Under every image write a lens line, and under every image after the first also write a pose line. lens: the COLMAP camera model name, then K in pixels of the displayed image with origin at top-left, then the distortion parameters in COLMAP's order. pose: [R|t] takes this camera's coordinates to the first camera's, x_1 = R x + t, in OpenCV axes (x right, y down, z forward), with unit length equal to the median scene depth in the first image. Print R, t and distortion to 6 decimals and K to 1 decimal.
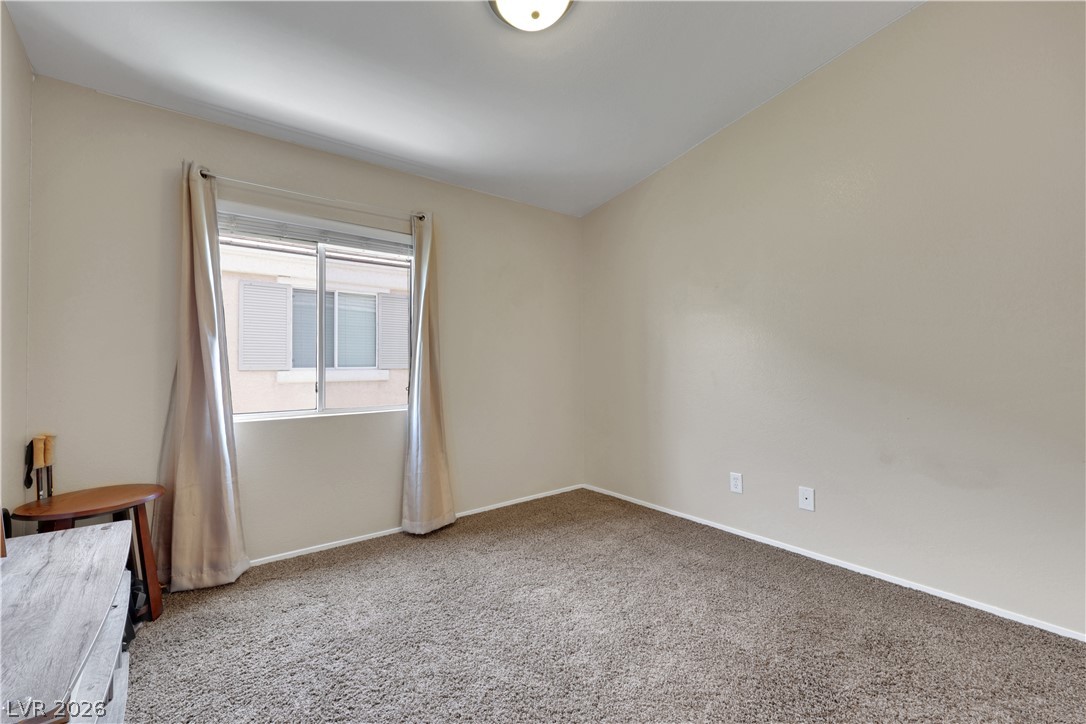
lens RADIAL K [[437.0, 0, 544.8], [0, 437.0, 360.0], [0, 0, 1]] dist [0.000452, 0.000071]
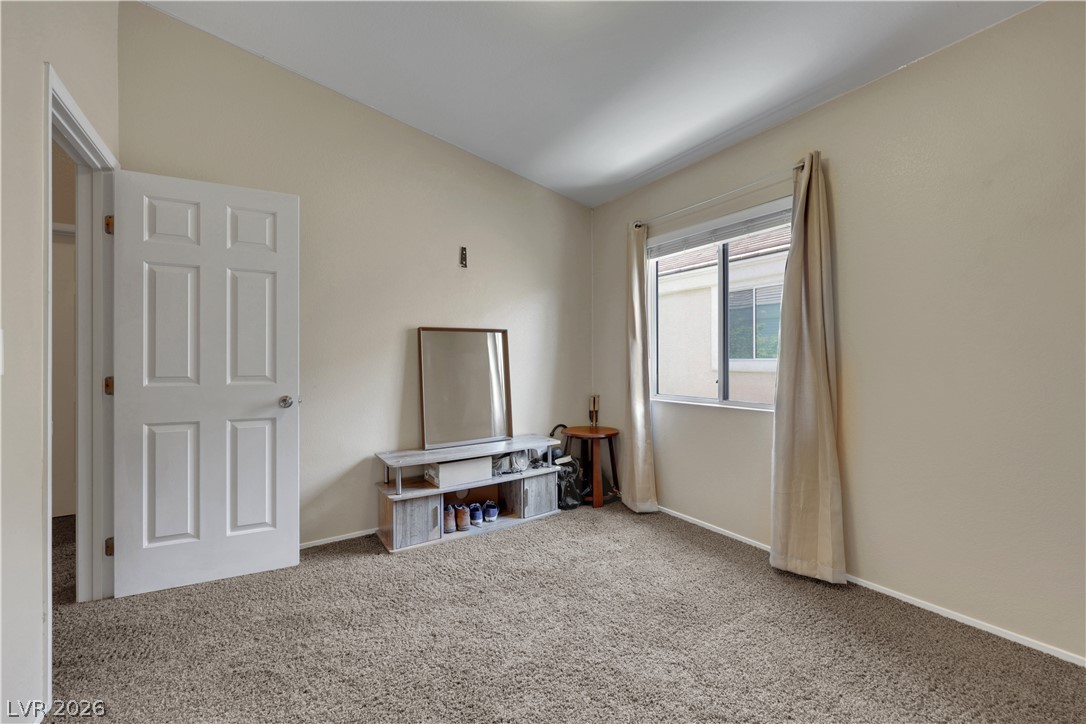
lens RADIAL K [[437.0, 0, 544.8], [0, 437.0, 360.0], [0, 0, 1]] dist [0.000452, 0.000071]
pose [[-0.071748, 0.009416, -0.997378, 0.581453], [0.023096, 0.999703, 0.007777, -0.001695], [0.997155, -0.022478, -0.071945, 0.667855]]
